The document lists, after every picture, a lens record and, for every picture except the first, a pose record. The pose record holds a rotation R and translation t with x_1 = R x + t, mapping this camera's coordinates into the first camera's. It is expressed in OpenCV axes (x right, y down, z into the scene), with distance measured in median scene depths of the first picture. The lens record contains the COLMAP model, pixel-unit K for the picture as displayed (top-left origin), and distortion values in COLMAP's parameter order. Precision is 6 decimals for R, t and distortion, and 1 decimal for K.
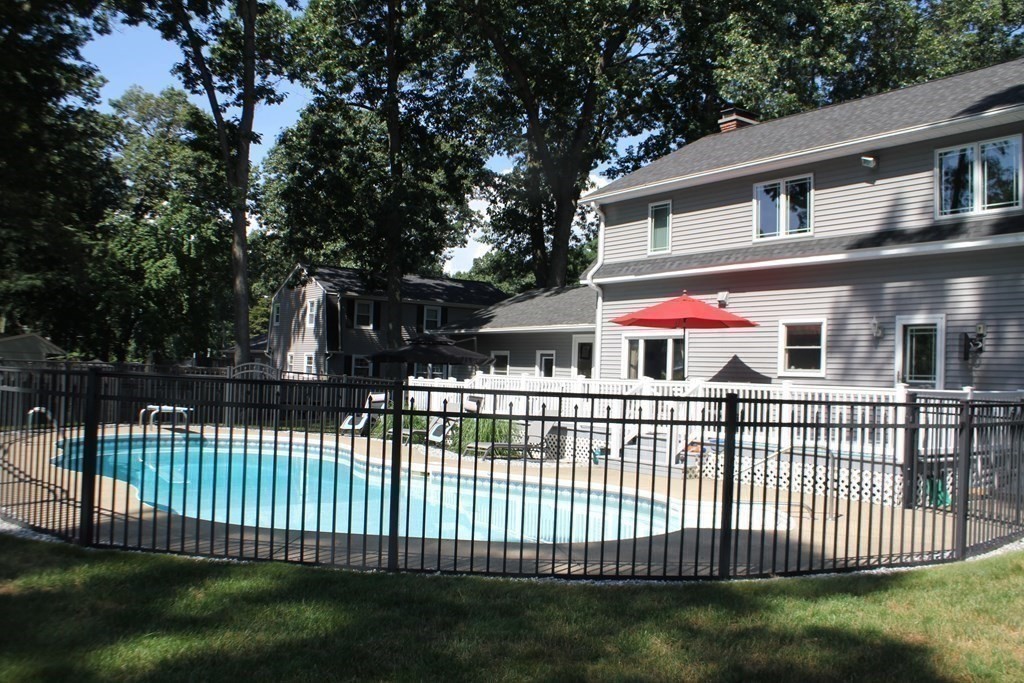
lens RADIAL K [[909.1, 0, 512.0], [0, 909.1, 341.5], [0, 0, 1]] dist [0.002676, 0.002304]
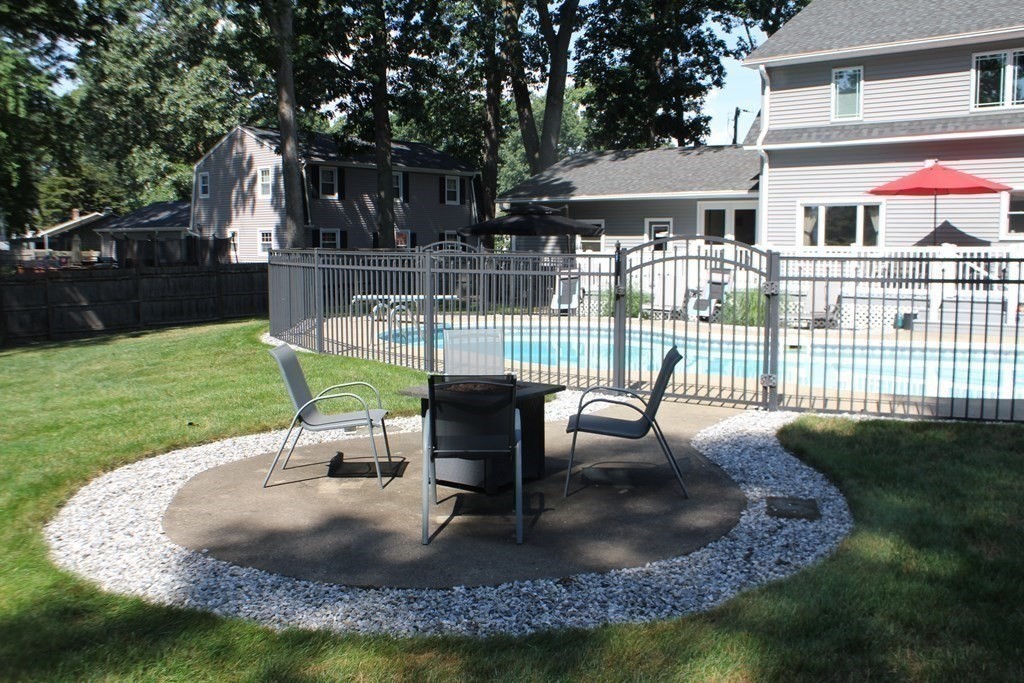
lens RADIAL K [[980.2, 0, 539.5], [0, 980.2, 341.1], [0, 0, 1]] dist [-0.142957, 0.219046]
pose [[0.965101, -0.056594, 0.255691, -0.439013], [0.020627, 0.989764, 0.141213, -0.012212], [-0.261065, -0.131011, 0.956390, 0.037599]]
